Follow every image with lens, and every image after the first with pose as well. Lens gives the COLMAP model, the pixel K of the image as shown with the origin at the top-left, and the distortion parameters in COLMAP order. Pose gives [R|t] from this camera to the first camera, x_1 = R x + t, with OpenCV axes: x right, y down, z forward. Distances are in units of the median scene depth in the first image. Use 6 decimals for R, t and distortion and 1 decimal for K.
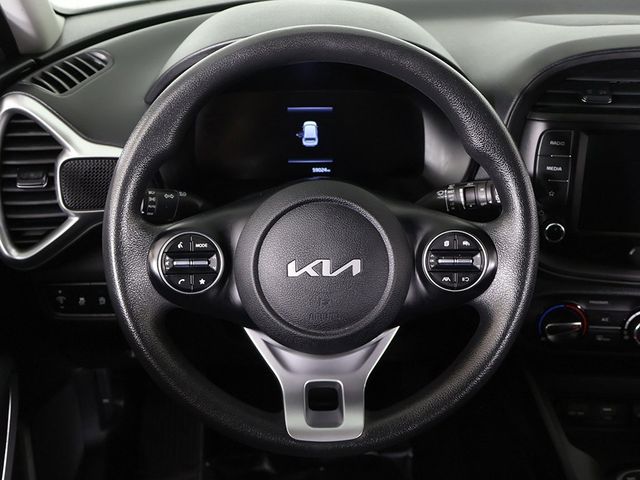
lens RADIAL K [[783.4, 0, 319.6], [0, 783.4, 241.0], [0, 0, 1]] dist [-0.008453, 0.000000]
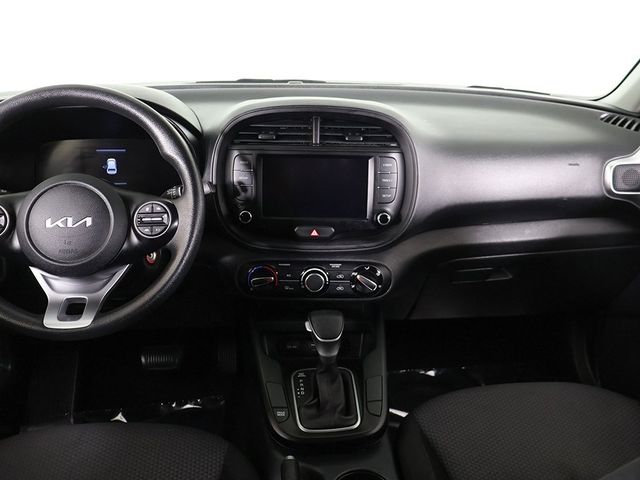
lens RADIAL K [[603.1, 0, 321.9], [0, 603.1, 236.3], [0, 0, 1]] dist [-0.004727, 0.000000]
pose [[0.997065, -0.009512, 0.075961, 0.411147], [0.019830, 0.990474, -0.136262, 0.230163], [-0.073941, 0.137368, 0.987756, -0.280949]]
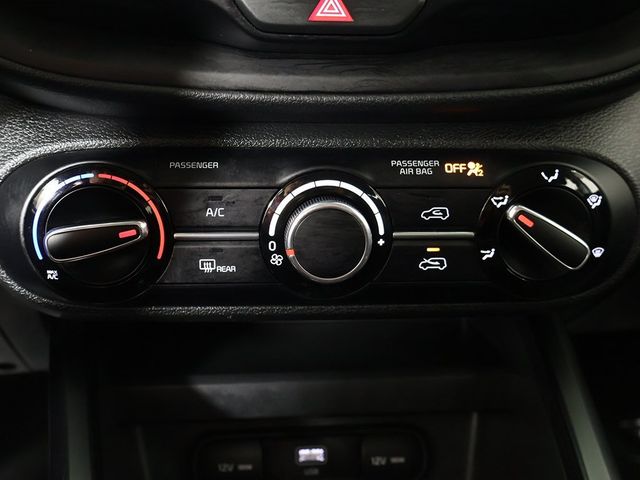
lens RADIAL K [[768.6, 0, 319.6], [0, 768.6, 240.3], [0, 0, 1]] dist [0.043107, 0.000000]
pose [[0.988657, -0.034140, 0.146262, 0.435176], [0.044480, 0.996692, -0.068018, 0.169963], [-0.143456, 0.073752, 0.986905, 0.763963]]
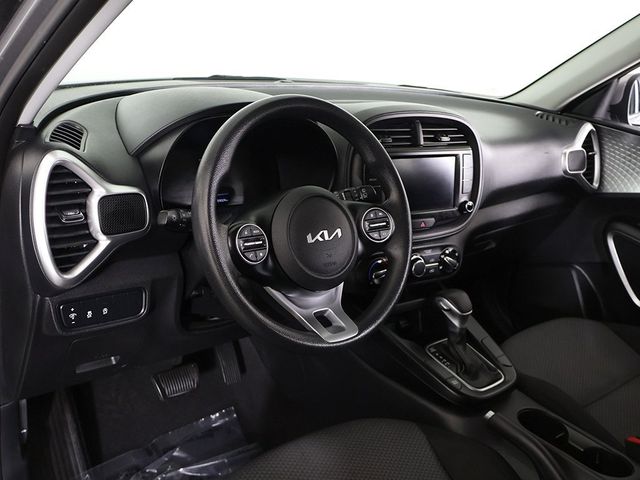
lens RADIAL K [[653.1, 0, 319.4], [0, 653.1, 242.0], [0, 0, 1]] dist [0.000636, 0.000000]
pose [[0.793937, -0.125402, 0.594927, -0.767175], [0.190835, 0.980447, -0.048008, 0.103732], [-0.577275, 0.151648, 0.802344, -0.099012]]
